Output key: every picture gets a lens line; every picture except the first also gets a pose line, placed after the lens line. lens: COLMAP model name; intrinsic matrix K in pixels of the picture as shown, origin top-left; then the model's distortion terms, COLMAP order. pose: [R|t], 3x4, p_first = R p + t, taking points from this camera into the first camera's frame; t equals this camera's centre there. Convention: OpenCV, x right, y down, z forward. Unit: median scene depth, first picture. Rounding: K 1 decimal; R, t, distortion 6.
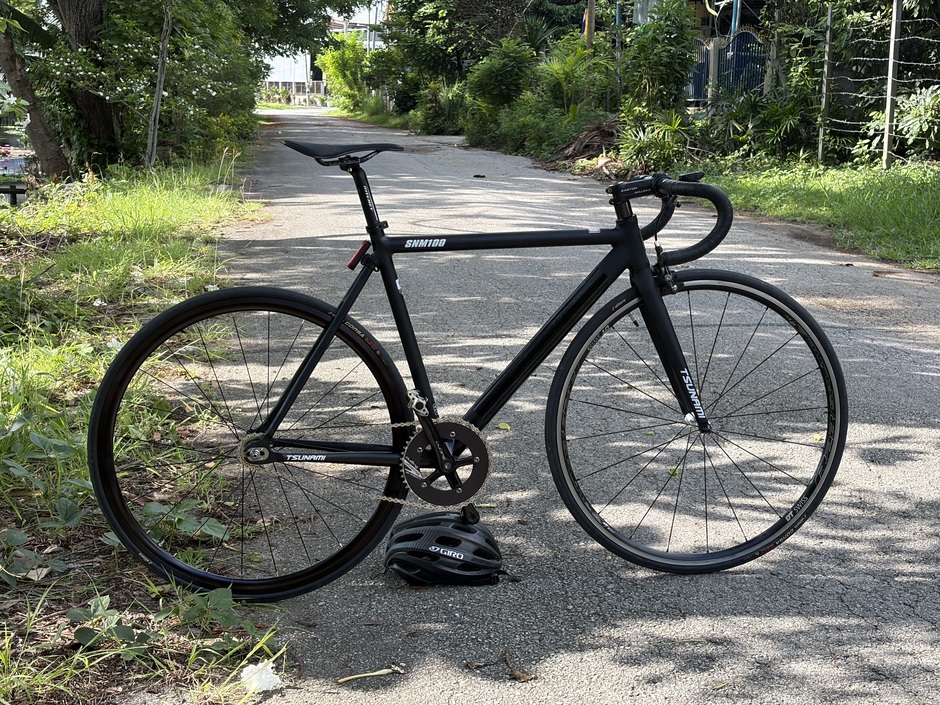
lens RADIAL K [[1431.2, 0, 470.0], [0, 1431.2, 352.5], [0, 0, 1]] dist [0.009740, 0.007053]
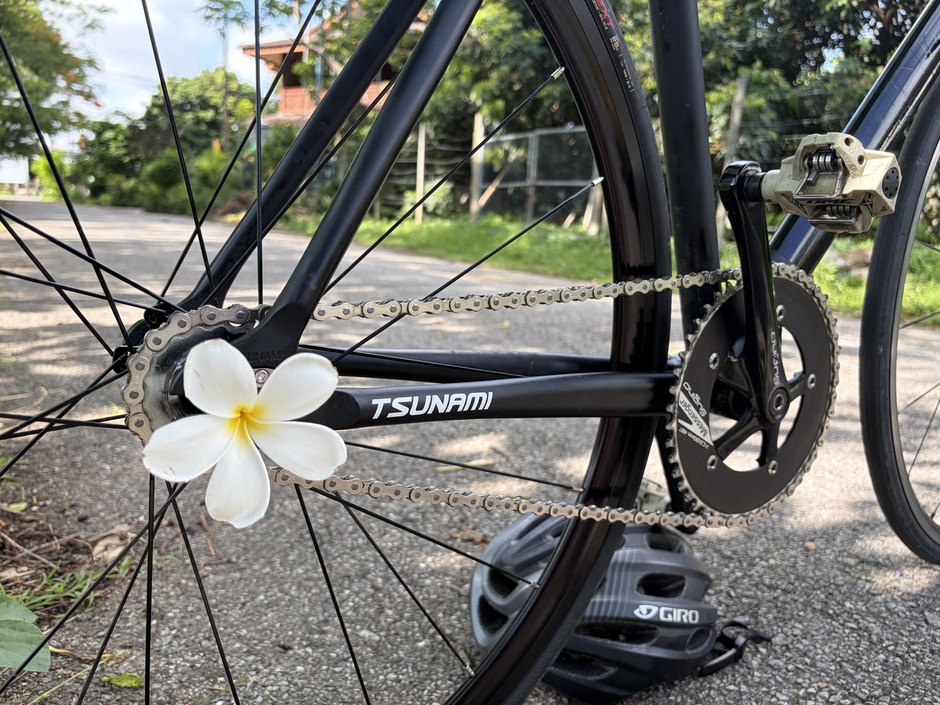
lens RADIAL K [[688.0, 0, 471.2], [0, 688.0, 375.4], [0, 0, 1]] dist [0.000118, -0.000516]
pose [[0.898395, -0.042640, 0.437113, -0.020307], [0.020171, 0.998232, 0.055918, 0.008025], [-0.438724, -0.041420, 0.897667, 0.114952]]
